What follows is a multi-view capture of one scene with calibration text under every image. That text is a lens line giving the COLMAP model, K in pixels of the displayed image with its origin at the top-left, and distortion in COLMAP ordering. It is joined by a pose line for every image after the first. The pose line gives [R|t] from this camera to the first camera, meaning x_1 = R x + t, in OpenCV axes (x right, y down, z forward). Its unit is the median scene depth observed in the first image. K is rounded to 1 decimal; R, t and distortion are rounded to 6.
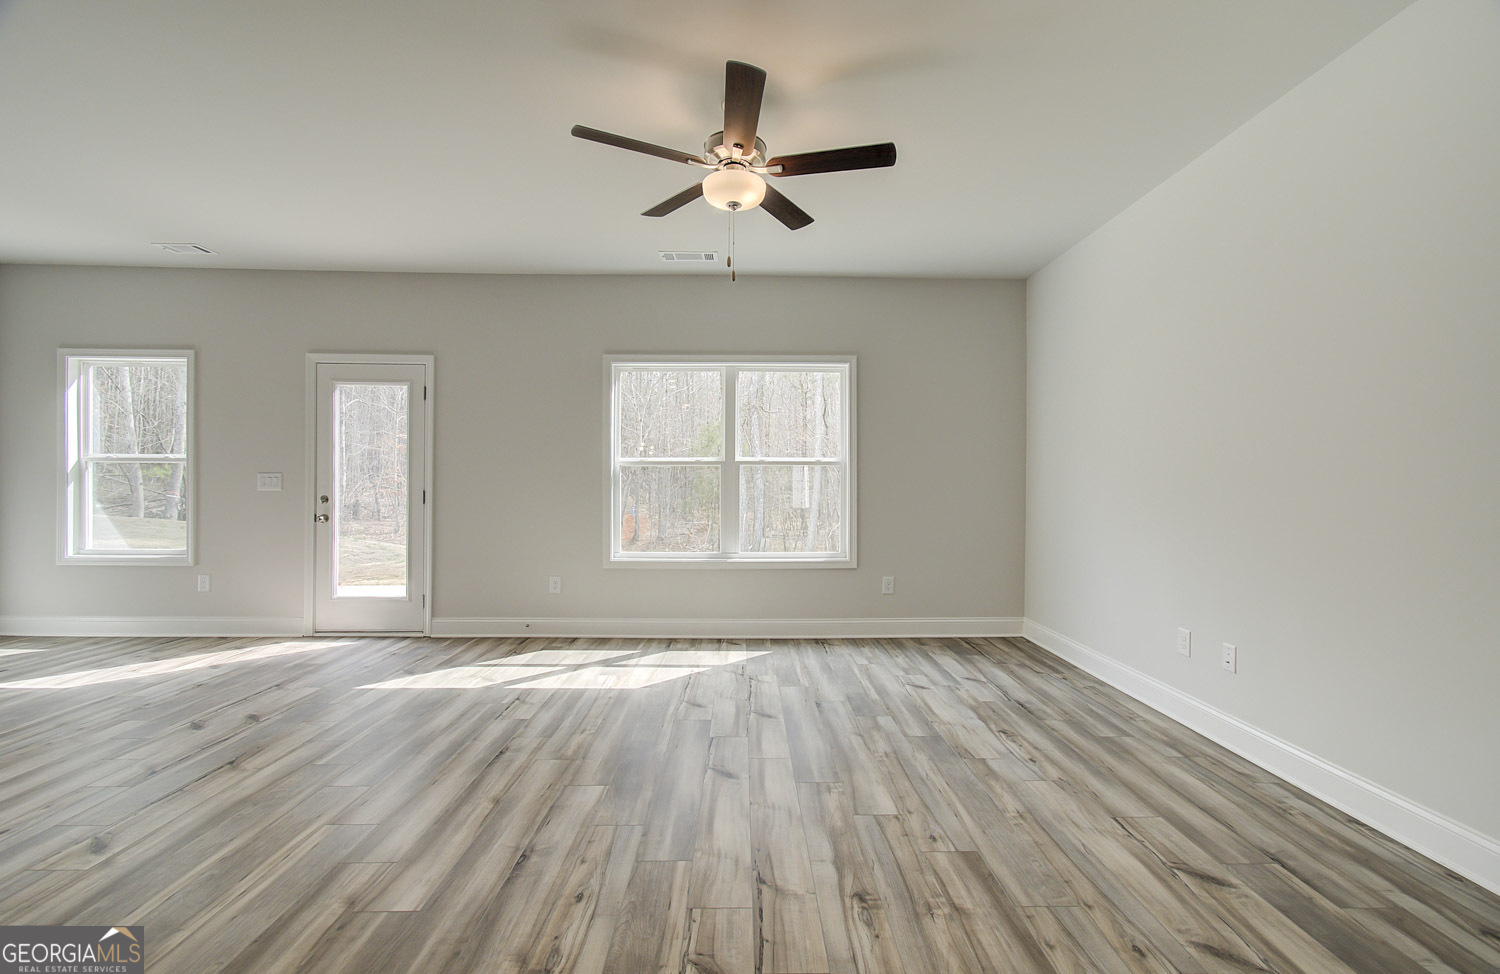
lens RADIAL K [[662.7, 0, 750.0], [0, 662.7, 487.0], [0, 0, 1]] dist [-0.002361, -0.000919]
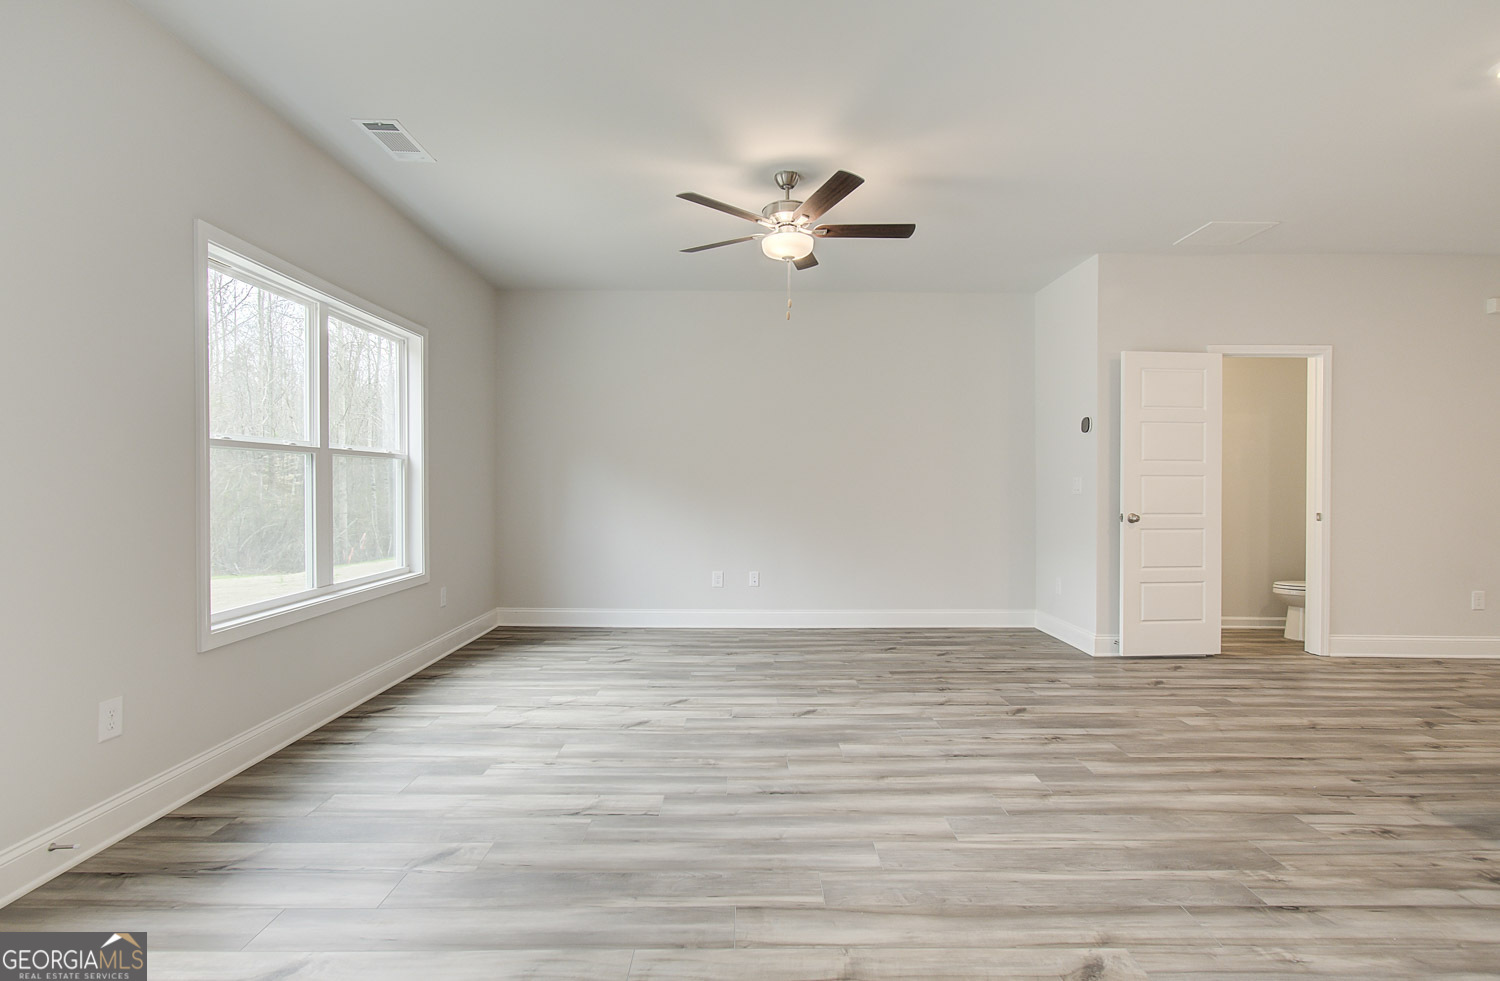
lens RADIAL K [[746.4, 0, 750.0], [0, 746.4, 490.5], [0, 0, 1]] dist [-0.000468, 0.000380]
pose [[-0.013503, -0.011966, 0.999837, -1.656733], [-0.003158, 0.999924, 0.011924, -0.016261], [-0.999904, -0.002996, -0.013540, 1.269293]]
